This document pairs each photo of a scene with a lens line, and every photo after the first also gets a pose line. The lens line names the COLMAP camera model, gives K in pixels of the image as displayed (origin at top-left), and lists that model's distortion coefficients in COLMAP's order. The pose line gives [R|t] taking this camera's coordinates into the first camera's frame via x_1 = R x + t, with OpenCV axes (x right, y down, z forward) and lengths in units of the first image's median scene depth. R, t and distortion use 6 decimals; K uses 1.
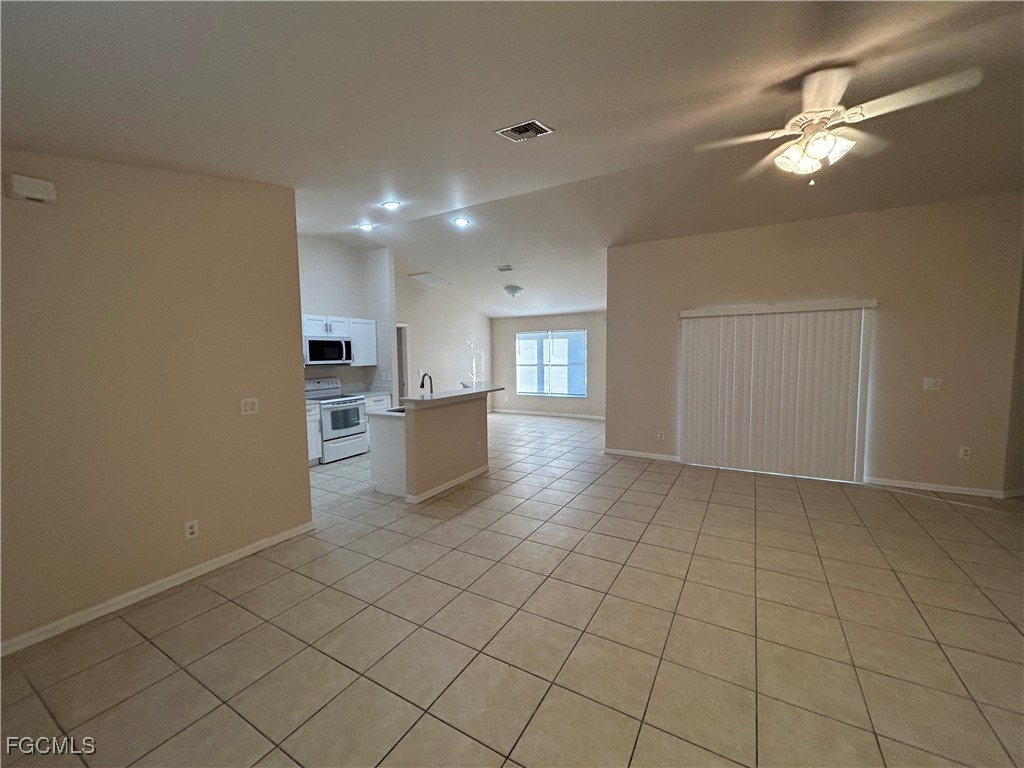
lens RADIAL K [[411.9, 0, 511.3], [0, 411.9, 385.5], [0, 0, 1]] dist [0.000146, 0.000011]
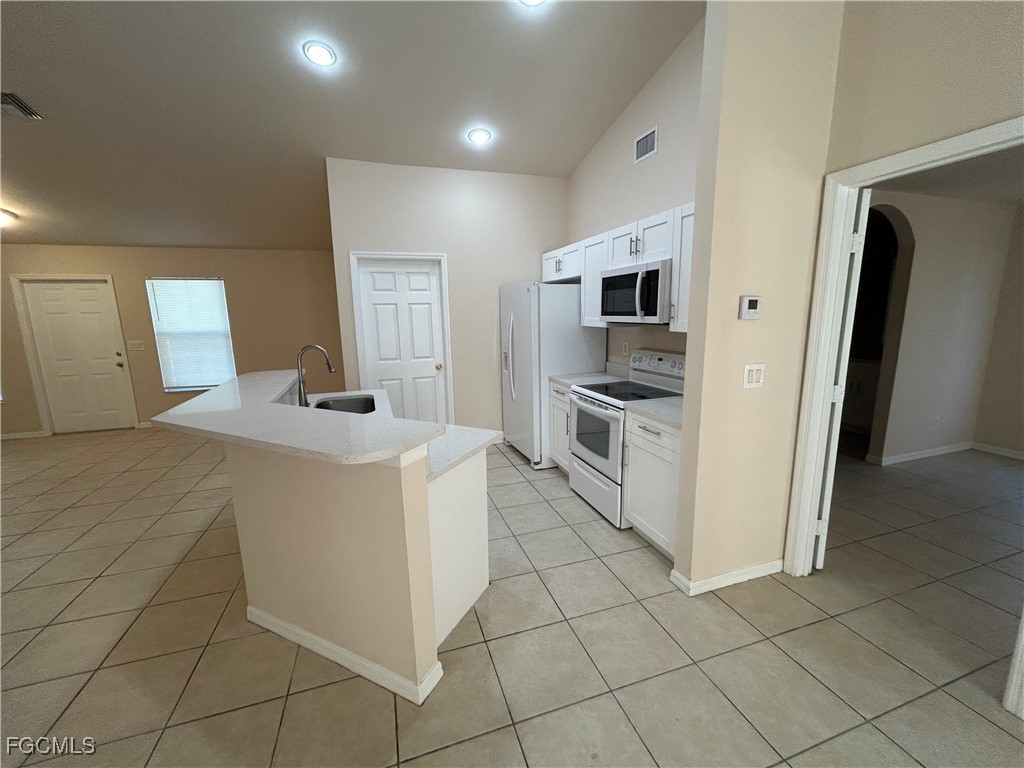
lens RADIAL K [[411.9, 0, 511.3], [0, 411.9, 385.5], [0, 0, 1]] dist [0.000146, 0.000011]
pose [[-0.664707, 0.159678, -0.729841, 0.026239], [-0.029253, 0.970581, 0.238991, -0.100276], [0.746531, 0.180210, -0.640481, 1.315390]]
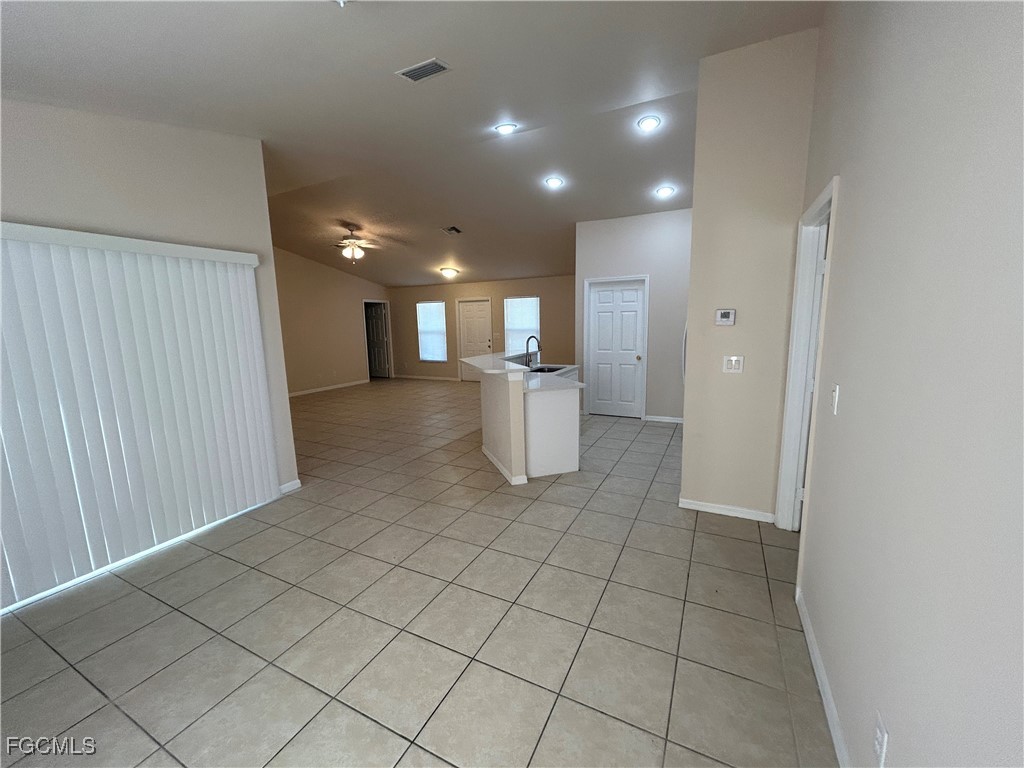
lens RADIAL K [[411.9, 0, 511.3], [0, 411.9, 385.5], [0, 0, 1]] dist [0.000146, 0.000011]
pose [[-0.997641, 0.046275, -0.050713, -0.074108], [0.033160, 0.971611, 0.234247, -0.133719], [0.060113, 0.232013, -0.970854, 1.737215]]
